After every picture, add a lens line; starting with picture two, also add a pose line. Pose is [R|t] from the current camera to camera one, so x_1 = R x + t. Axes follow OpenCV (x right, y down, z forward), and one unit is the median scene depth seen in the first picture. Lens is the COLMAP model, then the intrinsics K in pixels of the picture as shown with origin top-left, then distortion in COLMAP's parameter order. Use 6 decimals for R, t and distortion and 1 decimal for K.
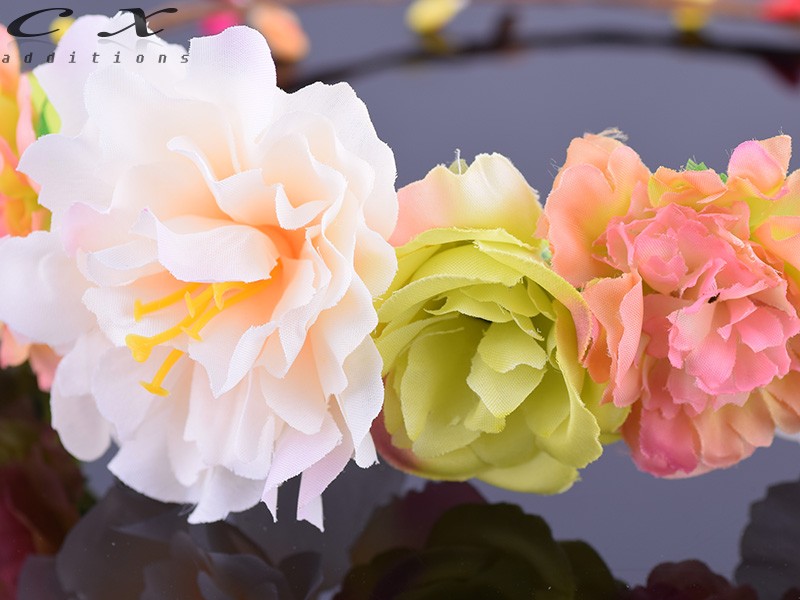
lens RADIAL K [[4602.9, 0, 399.6], [0, 4602.9, 301.6], [0, 0, 1]] dist [0.068380, 0.000000]
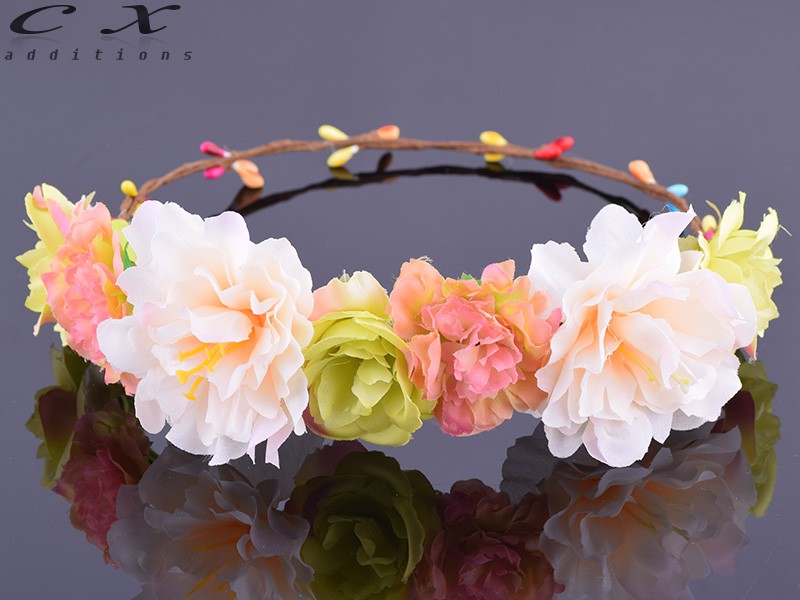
lens RADIAL K [[4602.9, 0, 400.0], [0, 4602.9, 298.7], [0, 0, 1]] dist [0.068380, 0.000000]
pose [[0.999709, -0.023742, 0.004307, 0.027335], [0.023667, 0.999579, 0.016795, -0.052385], [-0.004704, -0.016688, 0.999850, -0.925551]]
